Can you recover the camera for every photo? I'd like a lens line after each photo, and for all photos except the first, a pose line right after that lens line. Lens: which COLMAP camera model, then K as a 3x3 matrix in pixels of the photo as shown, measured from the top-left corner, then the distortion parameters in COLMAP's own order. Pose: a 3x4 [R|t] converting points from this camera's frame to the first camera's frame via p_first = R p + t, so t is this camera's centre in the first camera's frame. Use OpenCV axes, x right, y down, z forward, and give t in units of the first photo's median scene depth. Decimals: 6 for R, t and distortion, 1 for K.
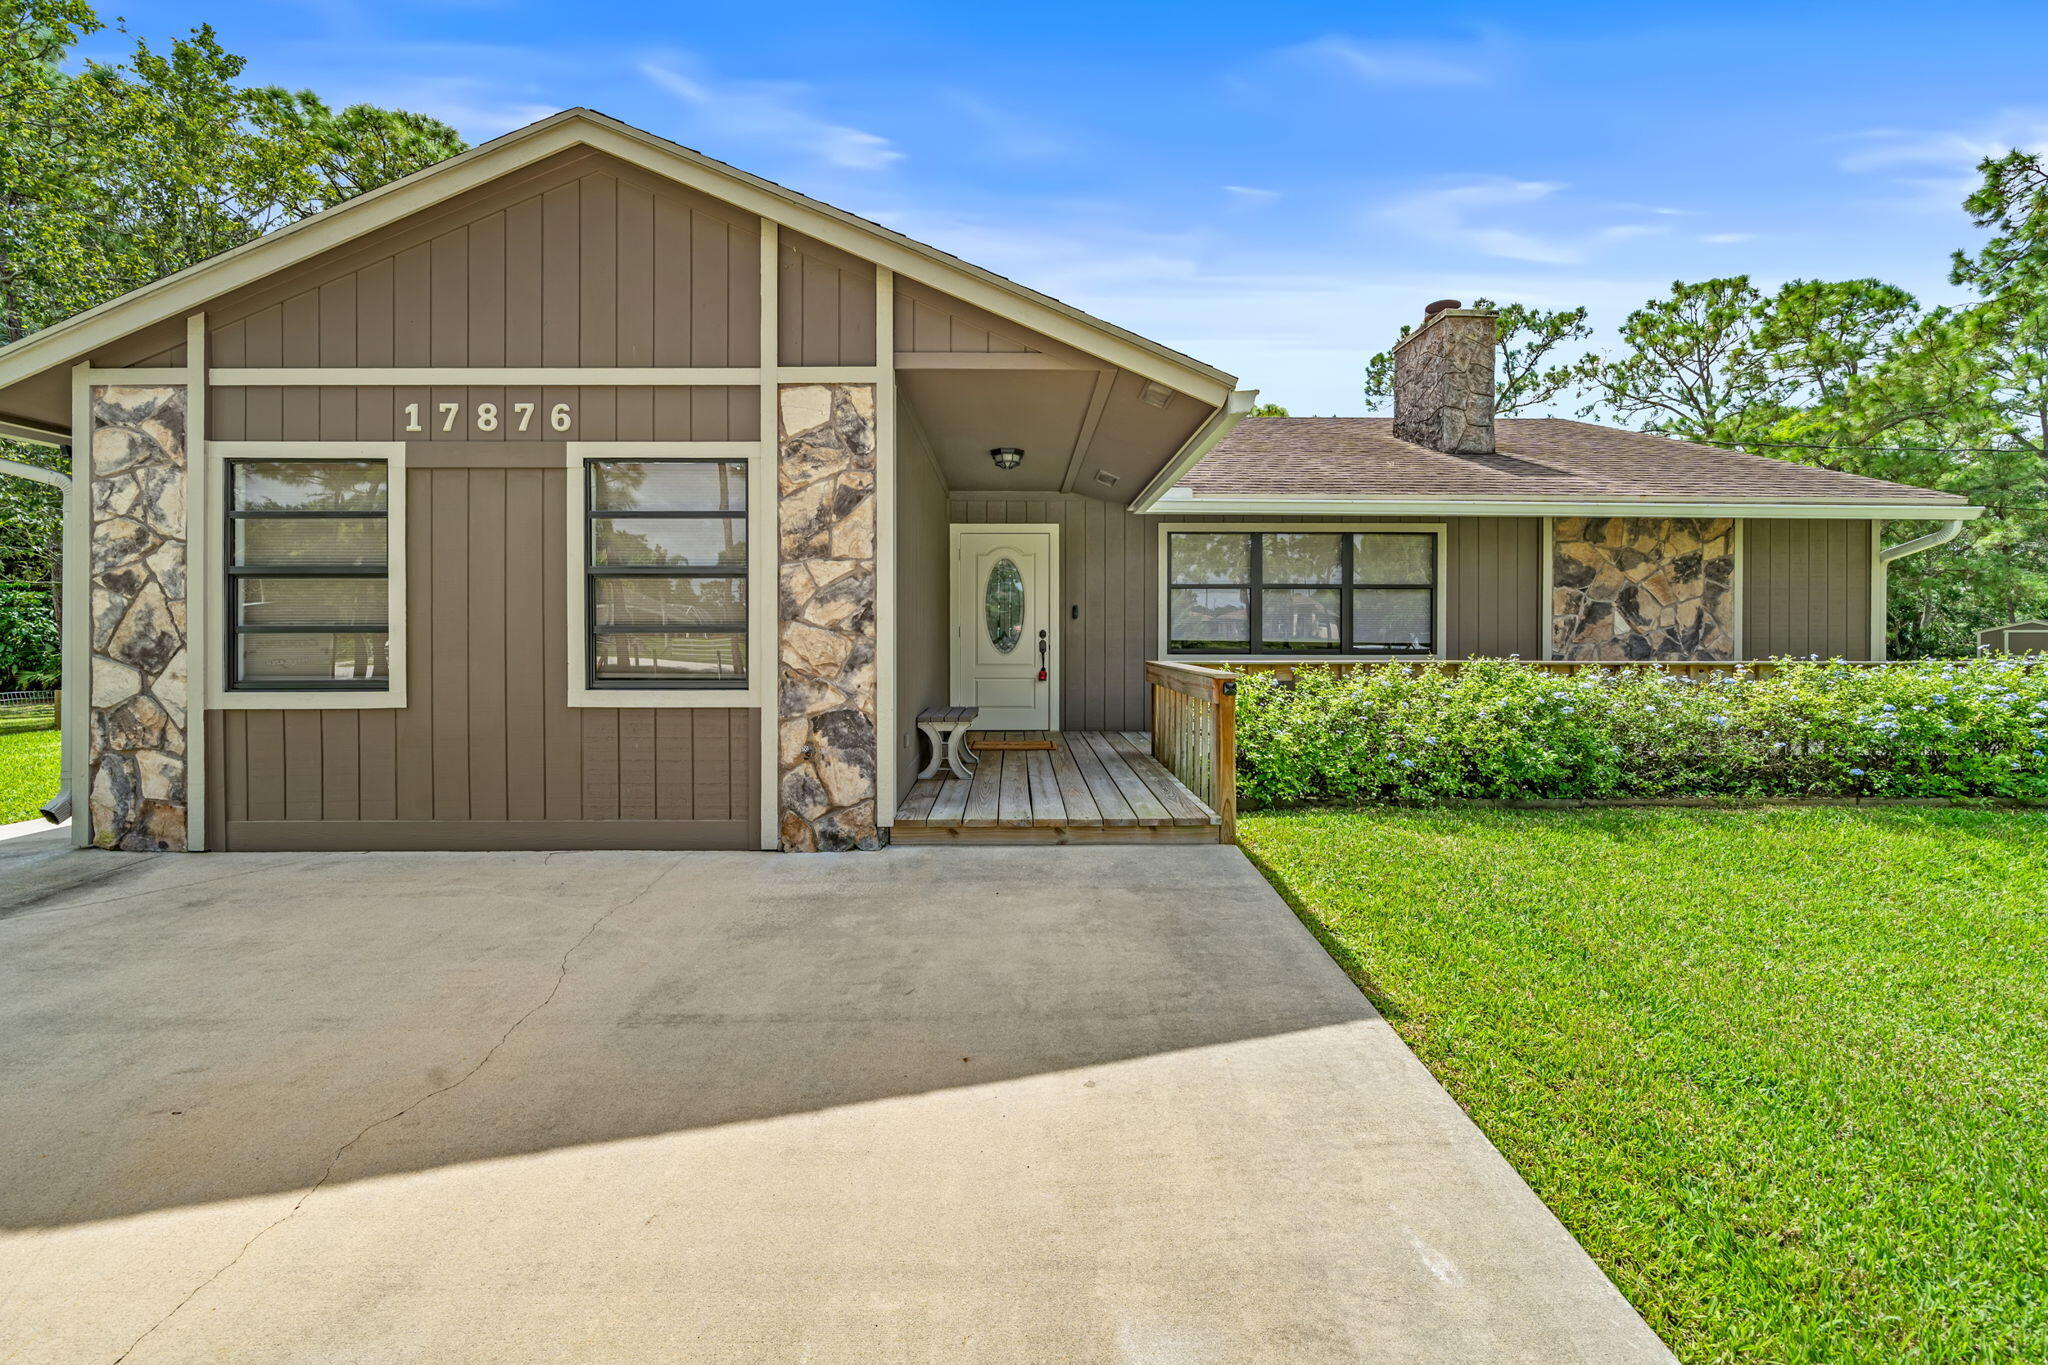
lens RADIAL K [[741.1, 0, 1036.1], [0, 741.1, 647.0], [0, 0, 1]] dist [-0.004824, 0.000424]
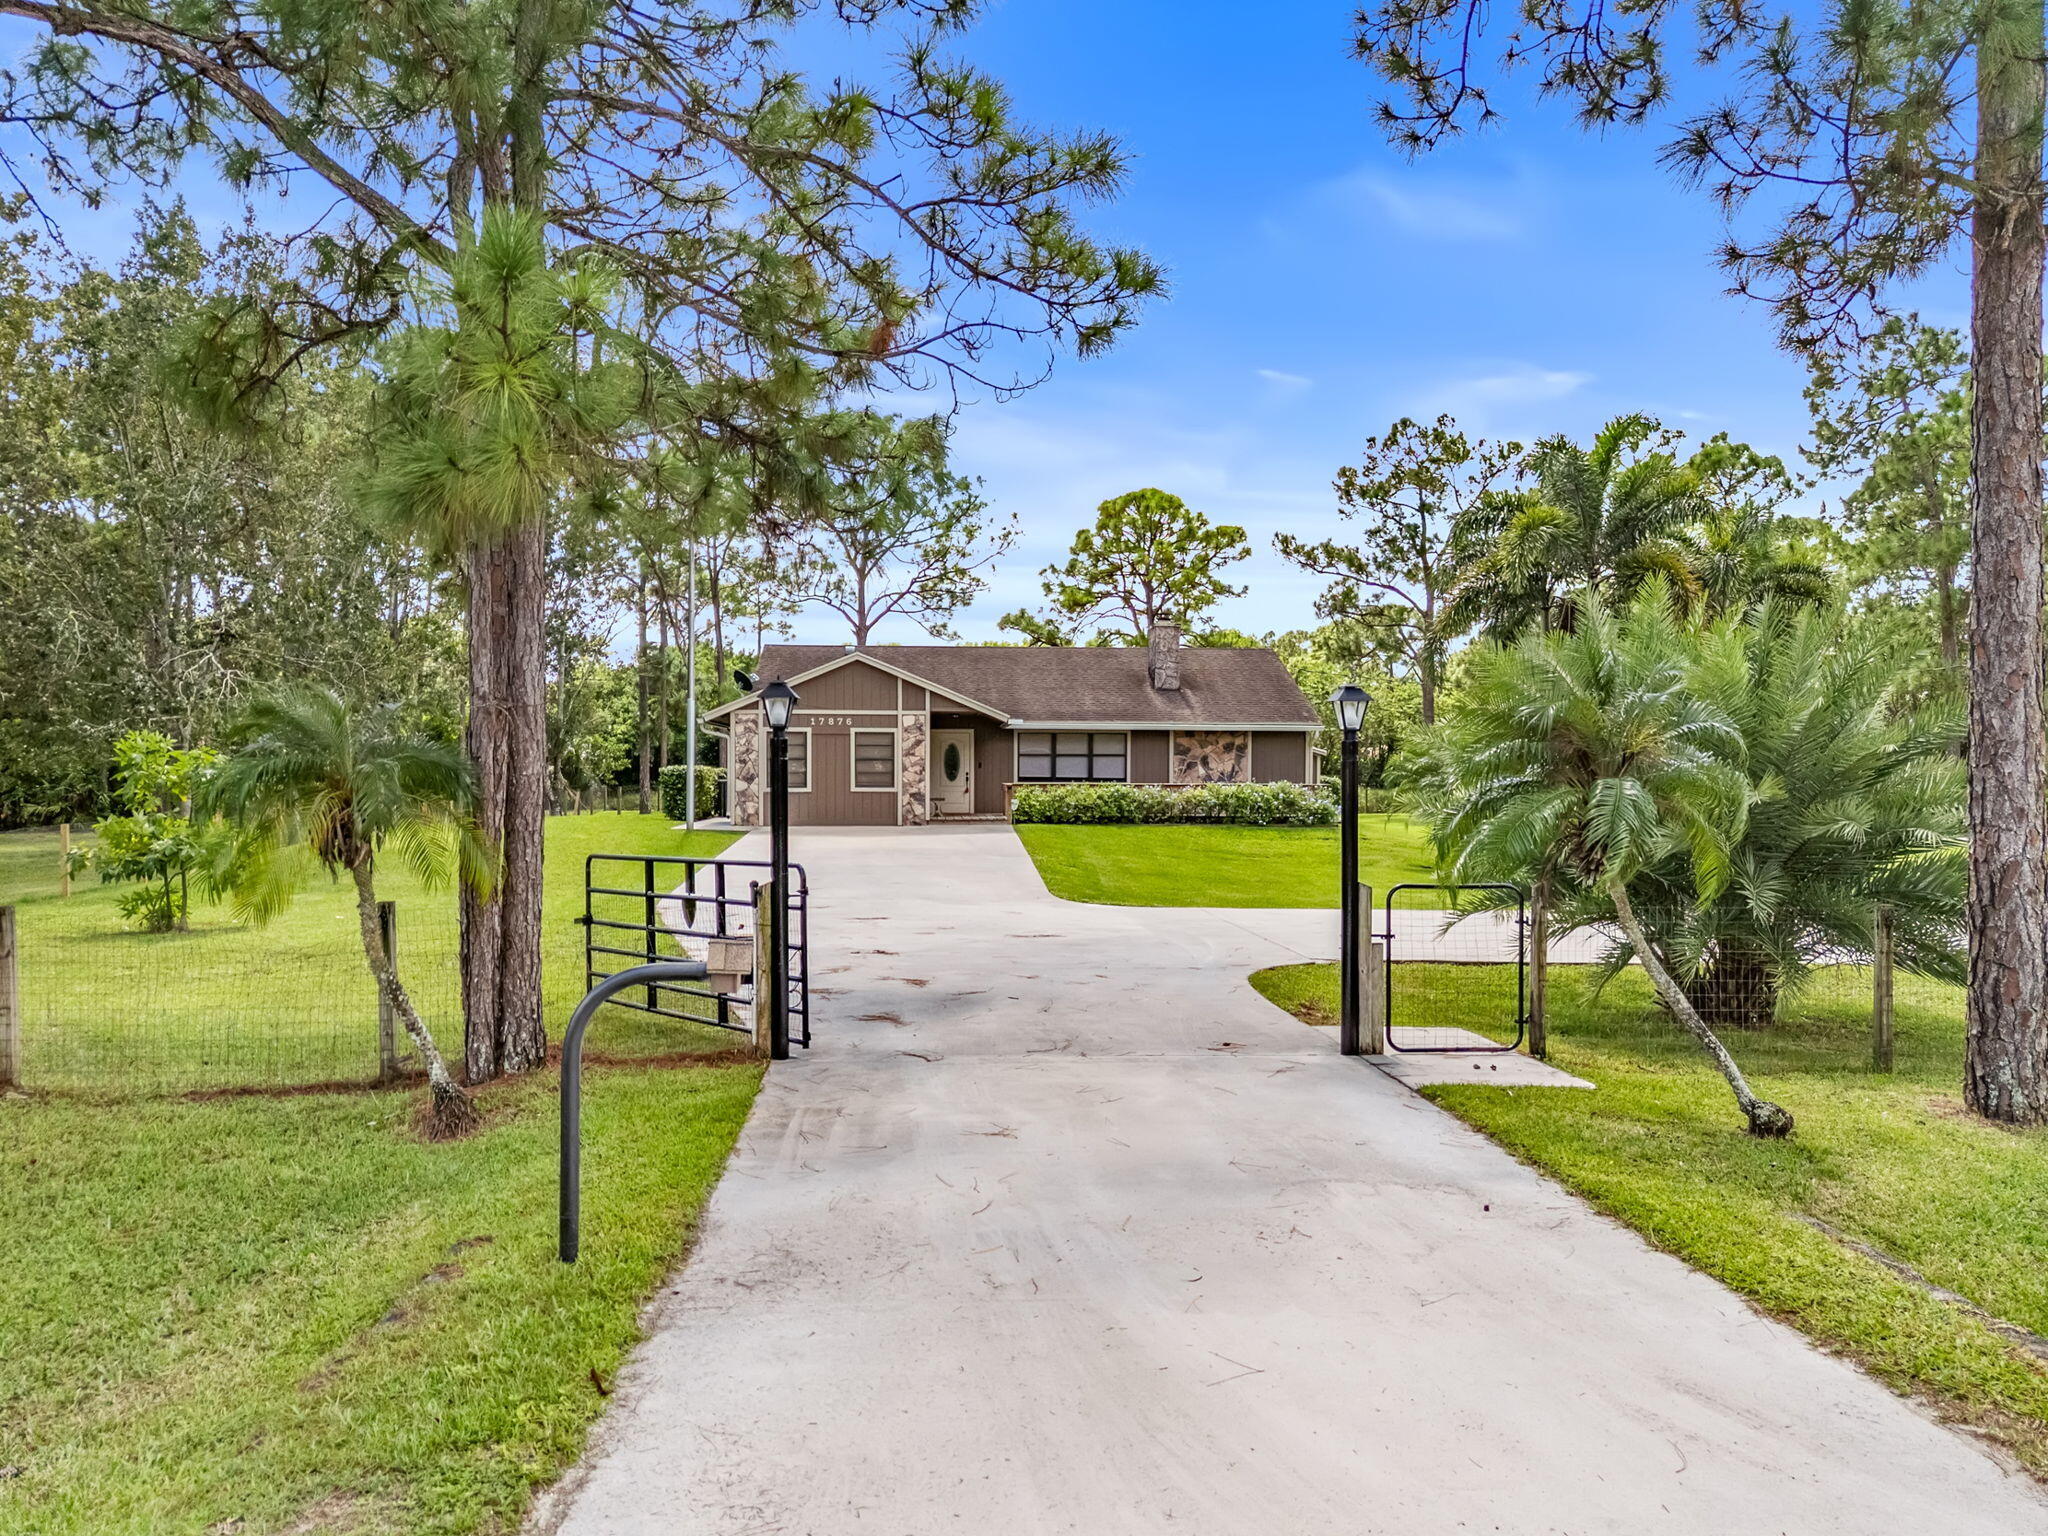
lens RADIAL K [[1494.3, 0, 1033.8], [0, 1494.3, 848.2], [0, 0, 1]] dist [0.034245, -0.024979]
pose [[0.999137, -0.000706, 0.041527, 0.044180], [-0.000679, 0.999444, 0.033336, 0.117888], [-0.041527, -0.033336, 0.998581, -7.426932]]
